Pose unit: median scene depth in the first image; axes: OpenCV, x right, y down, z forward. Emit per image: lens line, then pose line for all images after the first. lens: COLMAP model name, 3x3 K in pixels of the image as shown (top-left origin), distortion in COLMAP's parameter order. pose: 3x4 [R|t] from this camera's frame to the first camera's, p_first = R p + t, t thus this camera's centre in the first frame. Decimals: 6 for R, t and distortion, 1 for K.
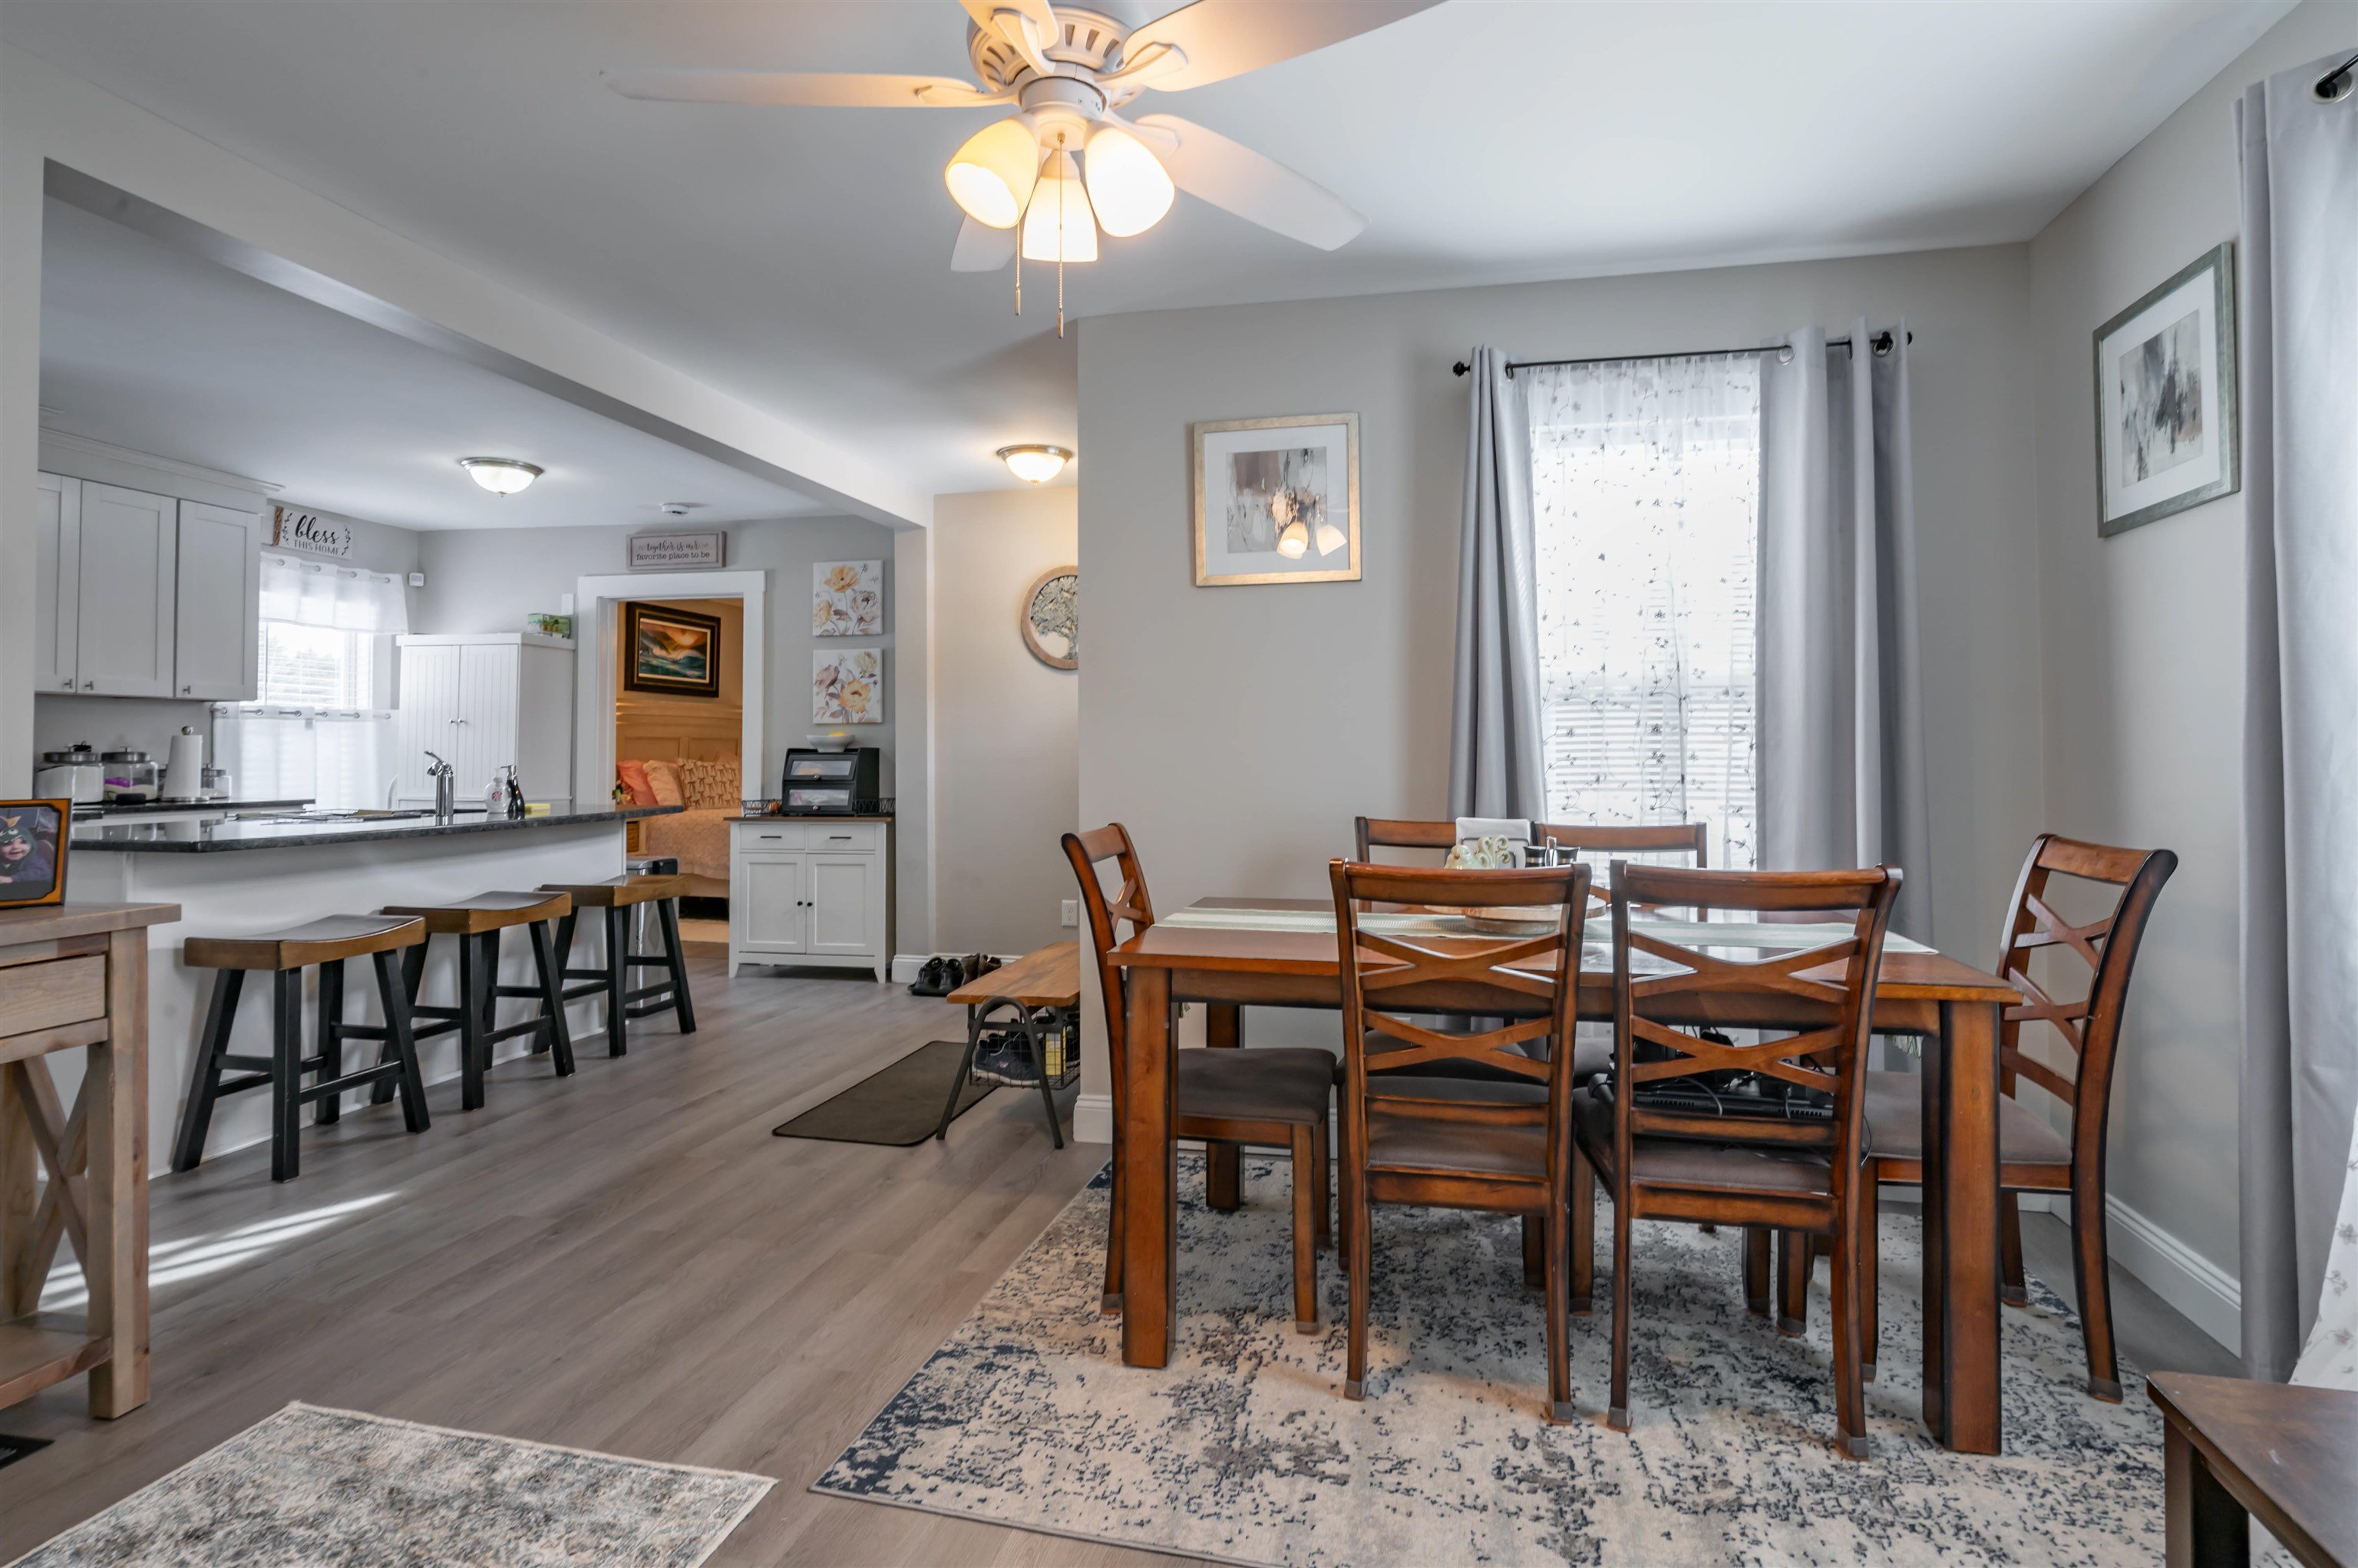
lens RADIAL K [[1169.5, 0, 1248.3], [0, 1169.5, 729.7], [0, 0, 1]] dist [-0.002465, 0.003305]
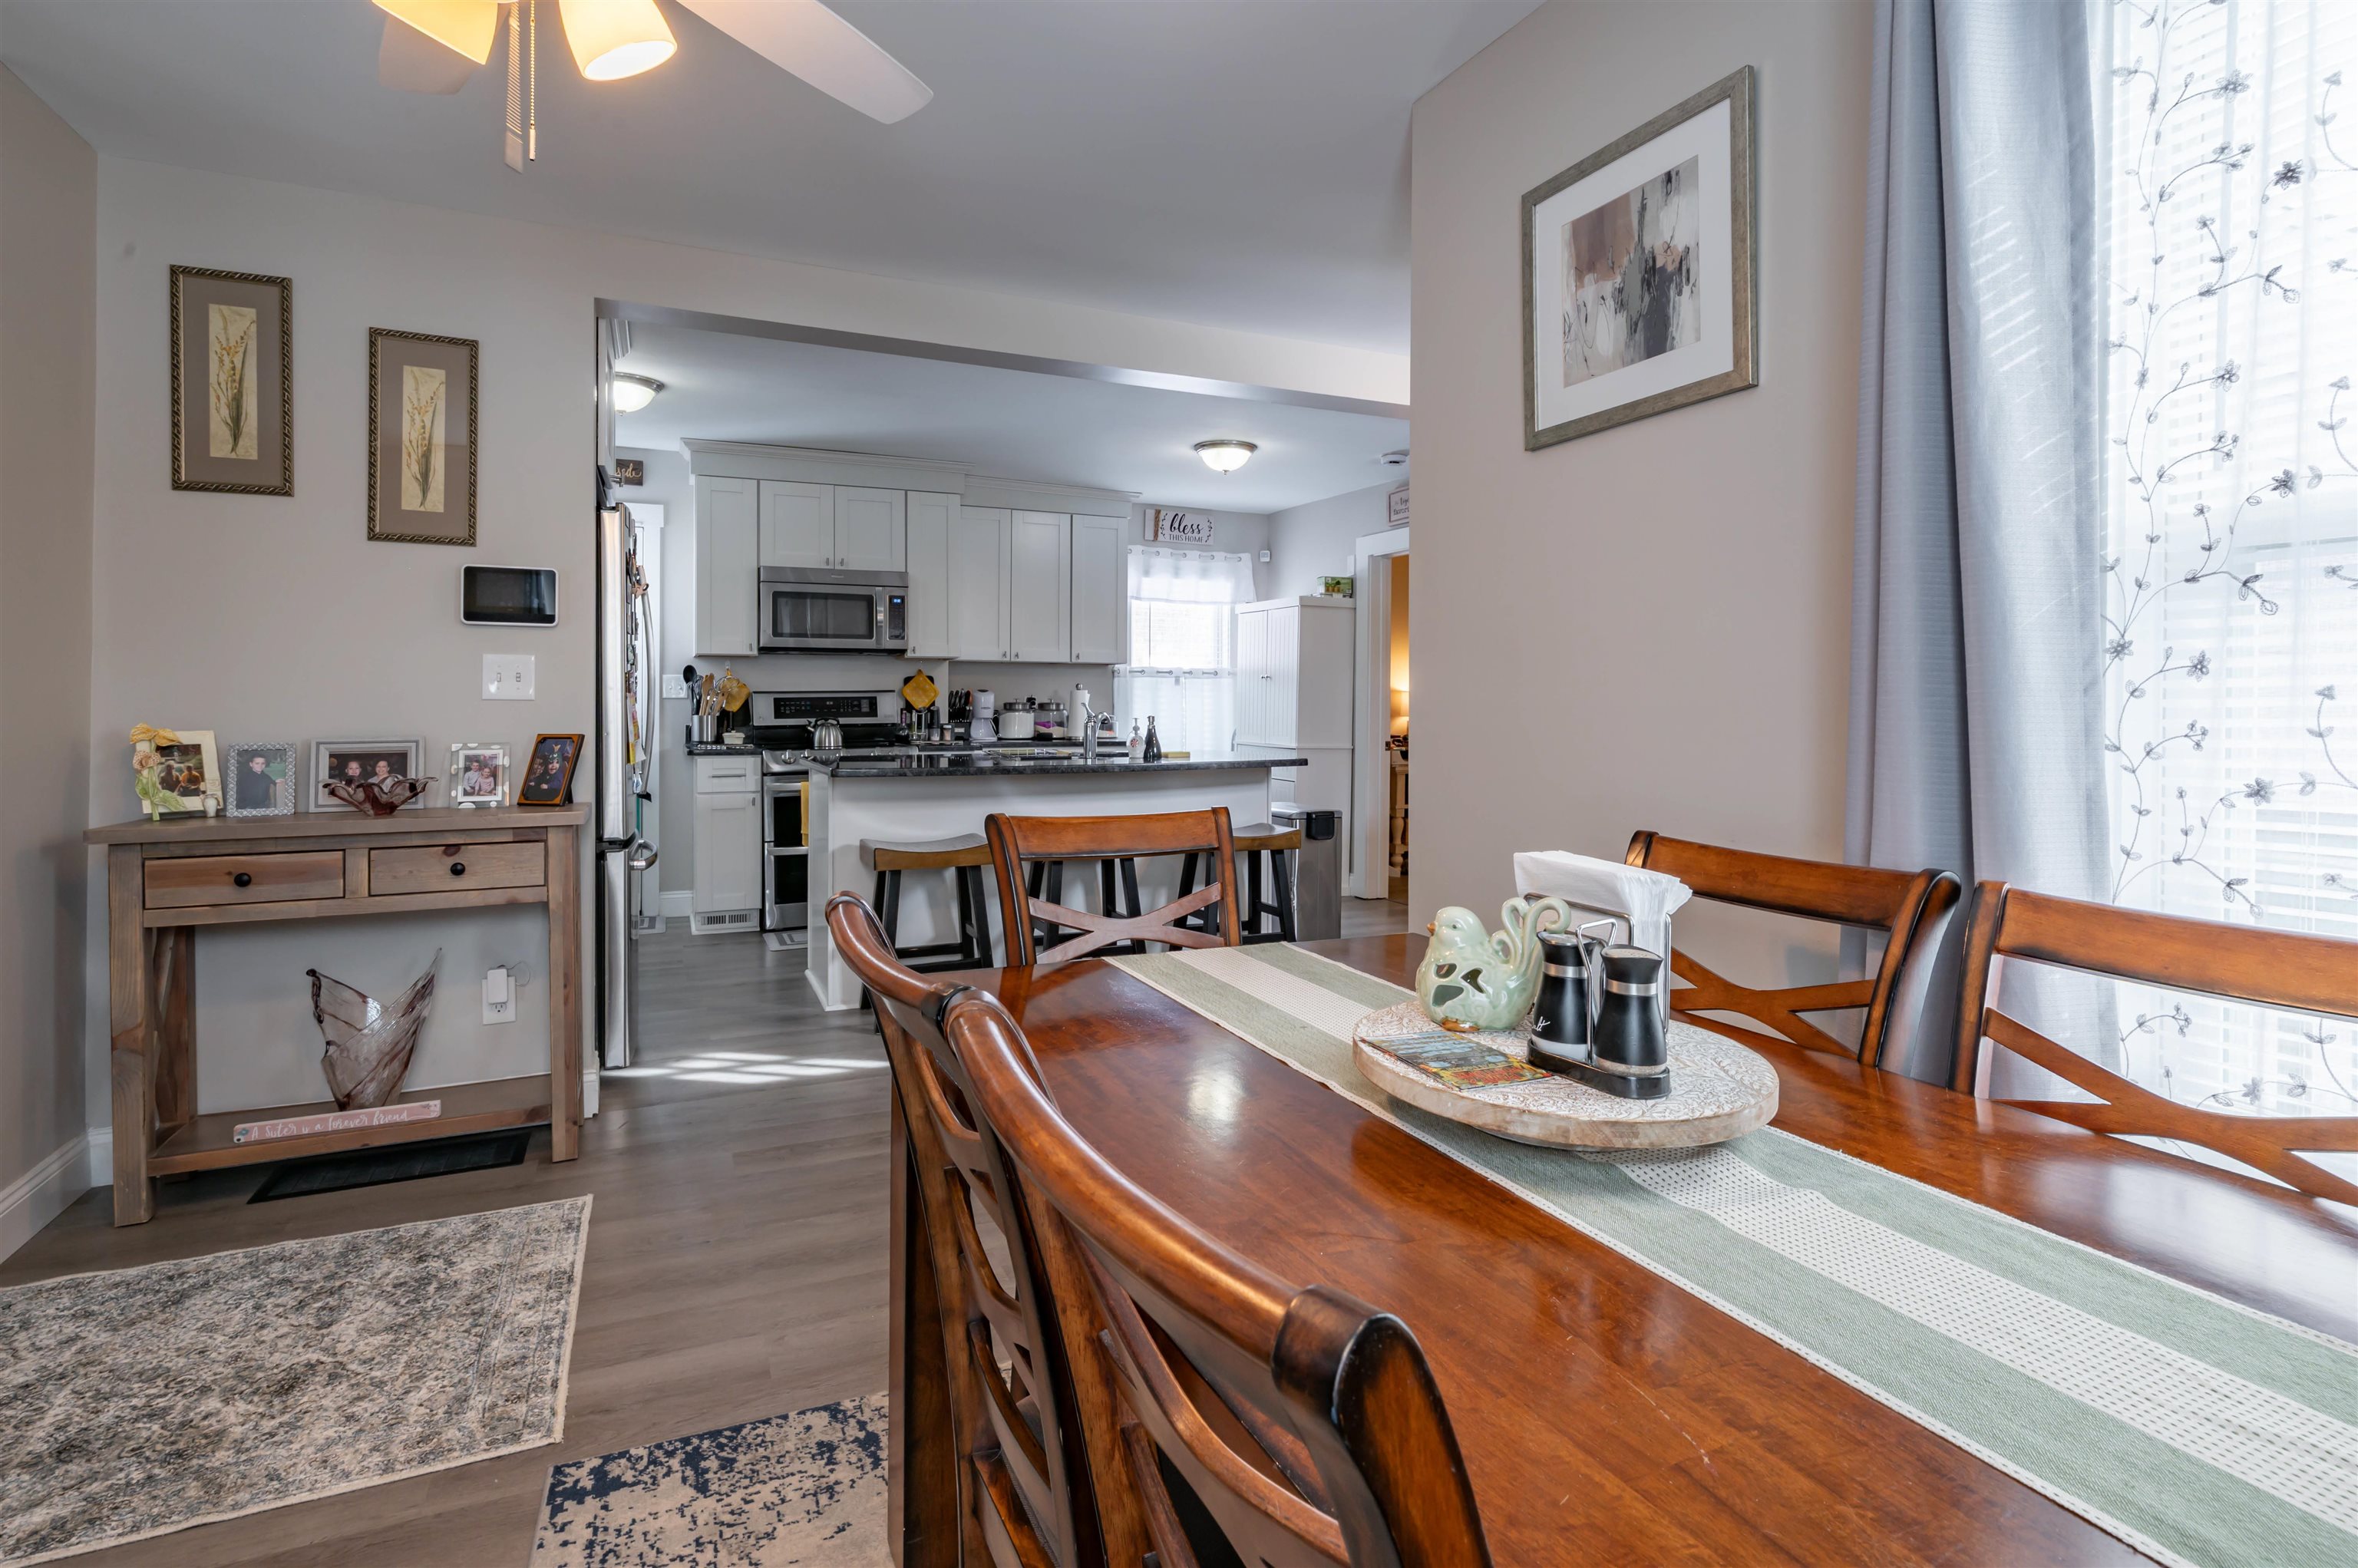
lens RADIAL K [[1169.5, 0, 1142.0], [0, 1169.5, 714.2], [0, 0, 1]] dist [-0.002465, 0.003305]
pose [[0.566939, 0.012130, -0.823670, 0.406578], [0.010451, 0.999705, 0.021916, 0.006204], [0.823693, -0.021033, 0.566645, 0.510015]]
